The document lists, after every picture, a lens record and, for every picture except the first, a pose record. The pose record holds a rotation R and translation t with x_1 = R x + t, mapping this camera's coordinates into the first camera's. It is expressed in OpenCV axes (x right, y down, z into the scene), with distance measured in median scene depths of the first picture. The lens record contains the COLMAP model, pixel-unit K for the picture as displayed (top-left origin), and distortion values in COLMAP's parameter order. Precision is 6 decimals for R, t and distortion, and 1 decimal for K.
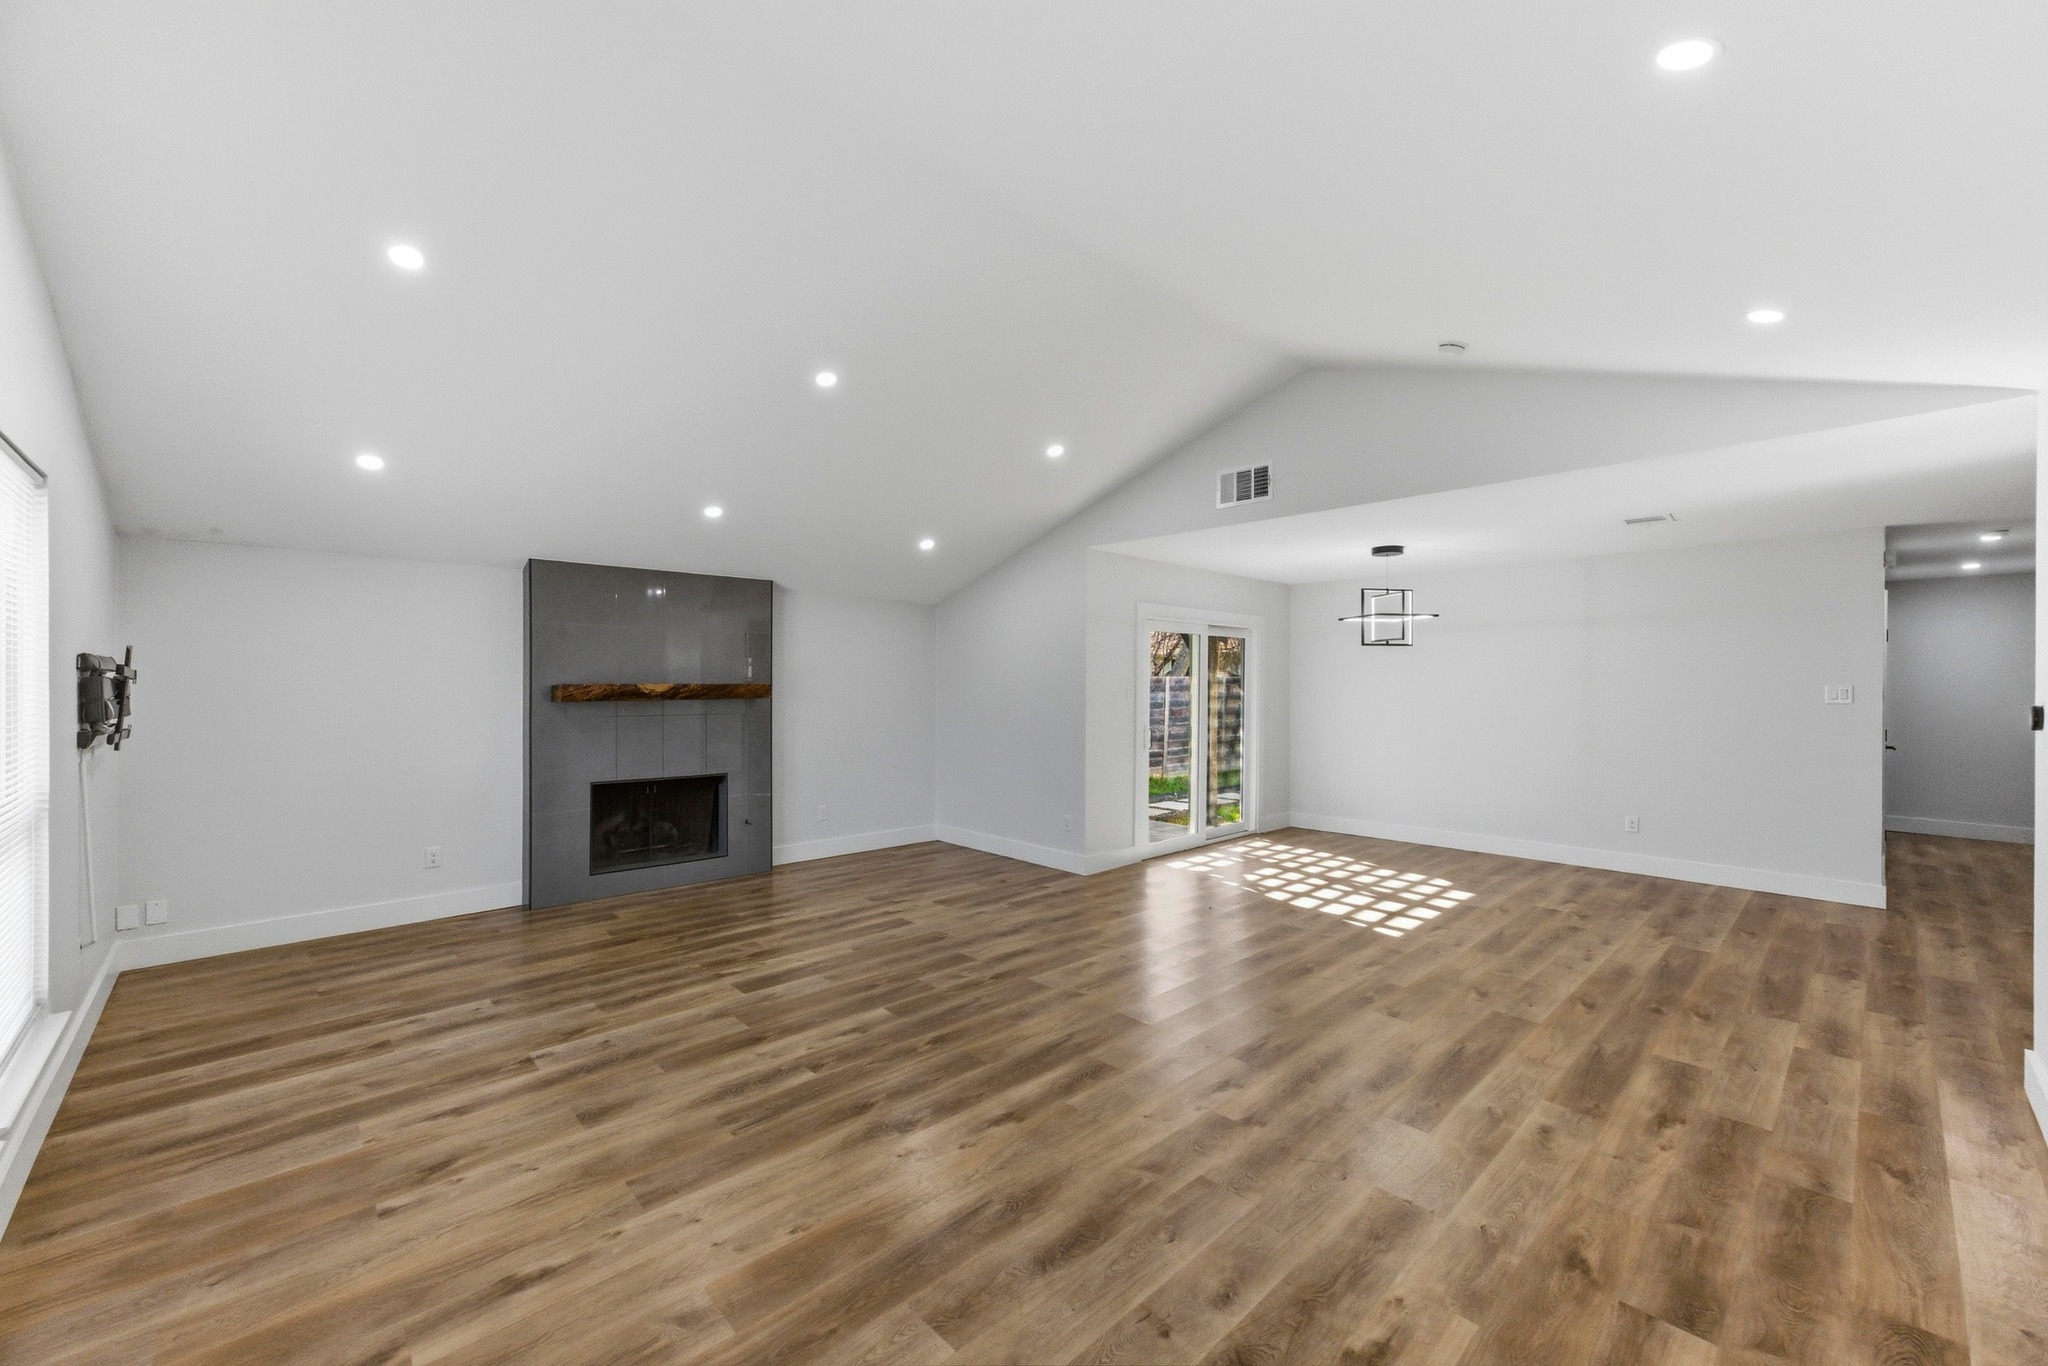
lens RADIAL K [[808.3, 0, 1026.1], [0, 808.3, 691.8], [0, 0, 1]] dist [-0.000905, 0.009754]
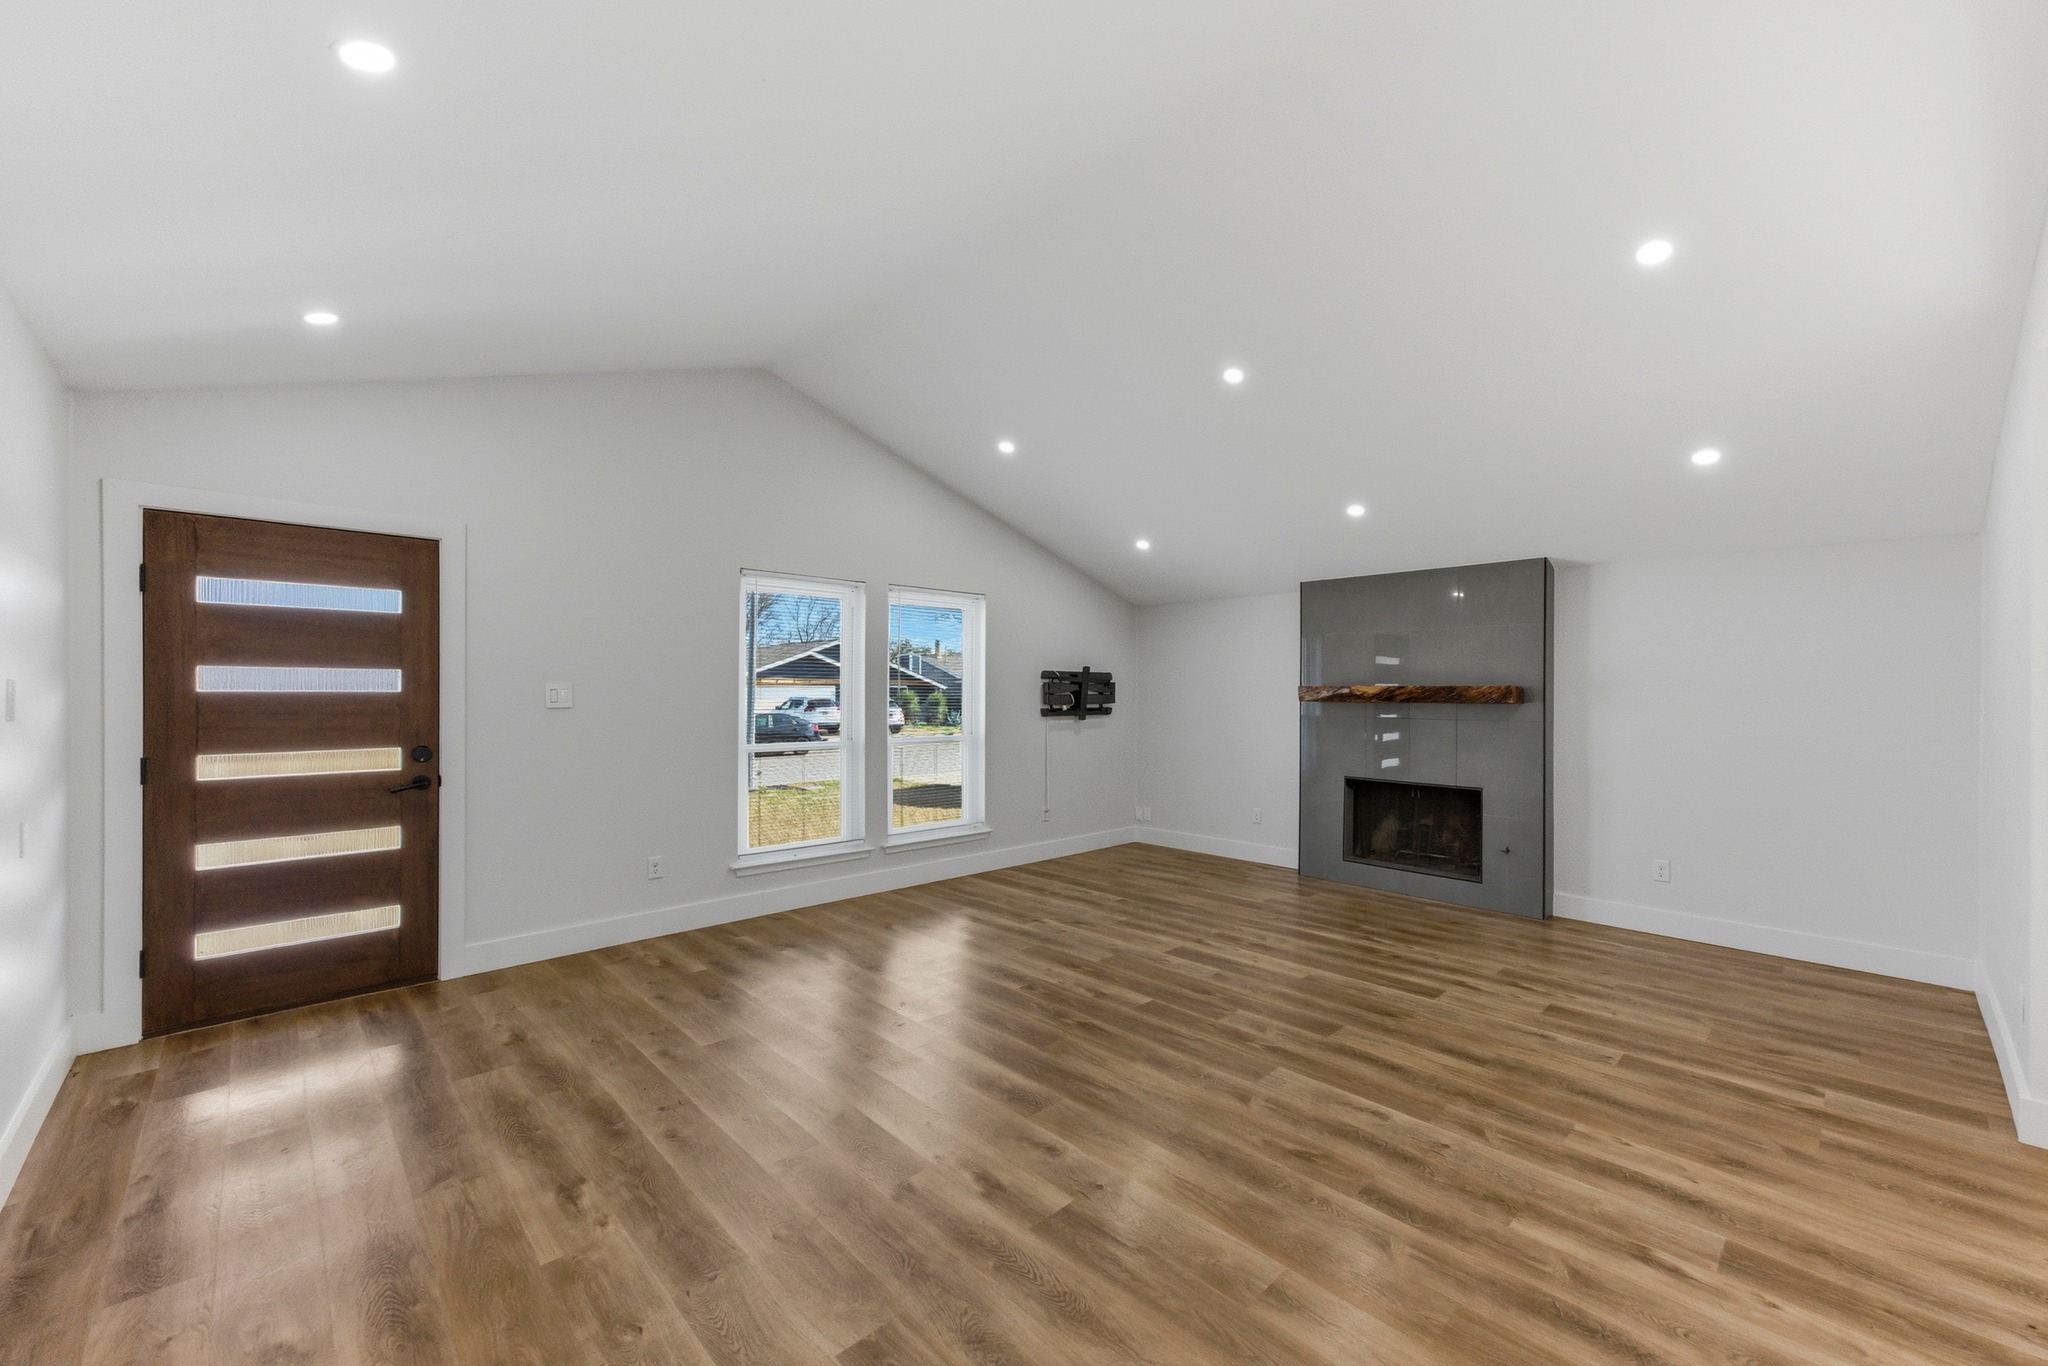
lens RADIAL K [[808.3, 0, 1026.1], [0, 808.3, 691.8], [0, 0, 1]] dist [-0.000905, 0.009754]
pose [[-0.000687, -0.006125, -0.999981, 0.717911], [-0.012492, 0.999903, -0.006116, 0.011604], [0.999922, 0.012488, -0.000763, 0.717750]]
